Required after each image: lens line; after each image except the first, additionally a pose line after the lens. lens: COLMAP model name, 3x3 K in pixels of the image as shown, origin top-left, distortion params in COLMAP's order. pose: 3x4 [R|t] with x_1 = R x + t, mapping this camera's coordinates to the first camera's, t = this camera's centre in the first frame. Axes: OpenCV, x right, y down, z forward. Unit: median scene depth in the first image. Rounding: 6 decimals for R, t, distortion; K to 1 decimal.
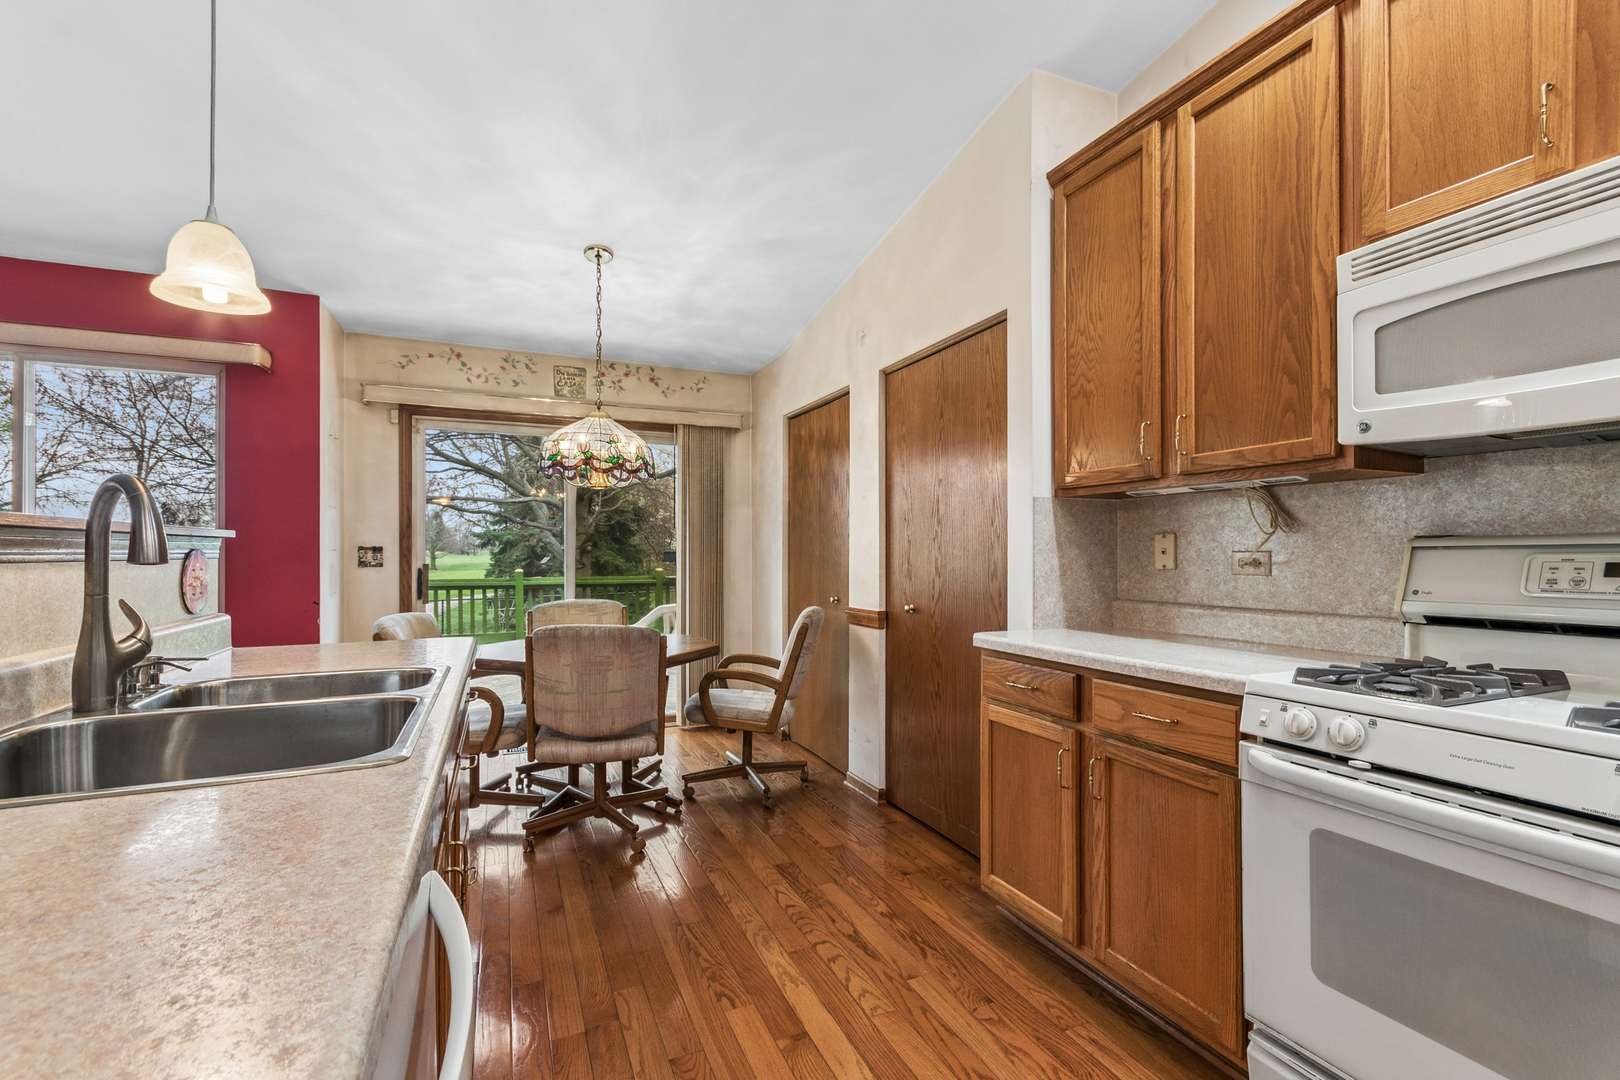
lens RADIAL K [[711.7, 0, 807.2], [0, 711.7, 547.5], [0, 0, 1]] dist [-0.003154, 0.000067]
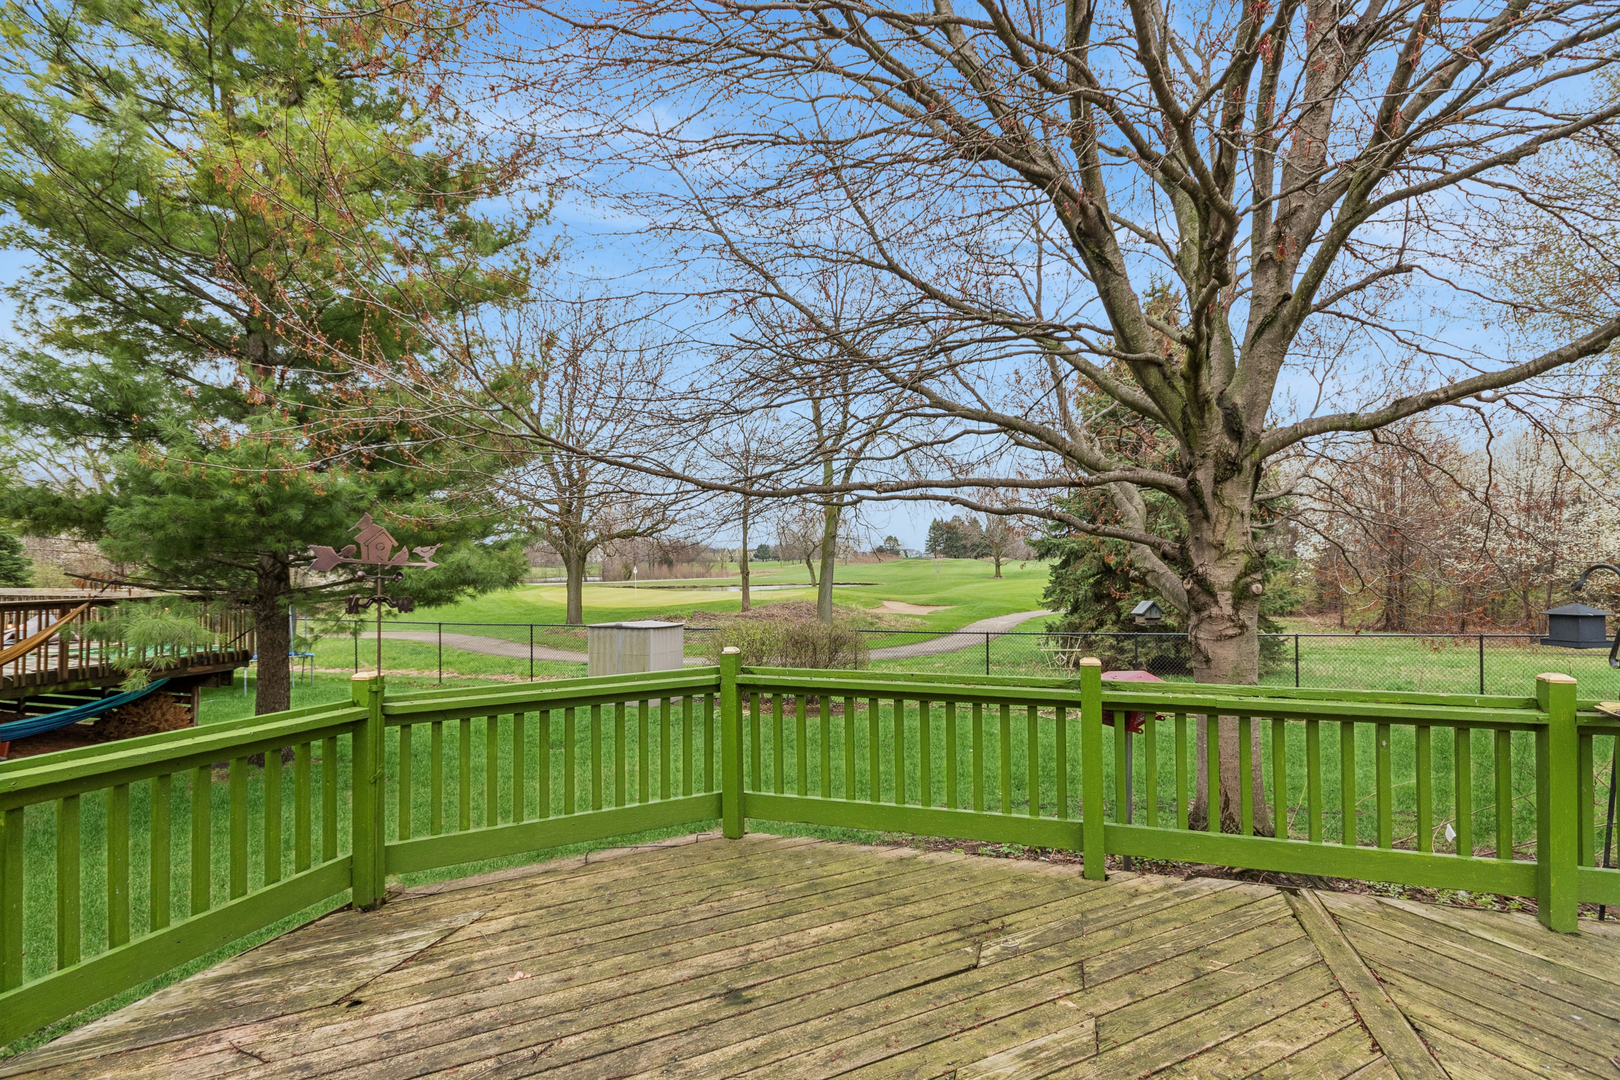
lens RADIAL K [[772.4, 0, 801.1], [0, 772.4, 546.3], [0, 0, 1]] dist [-0.004418, 0.000015]
pose [[0.739923, -0.009942, -0.672618, -0.656030], [0.004972, 0.999944, -0.009311, -0.064794], [0.672673, 0.003545, 0.739931, 1.609526]]
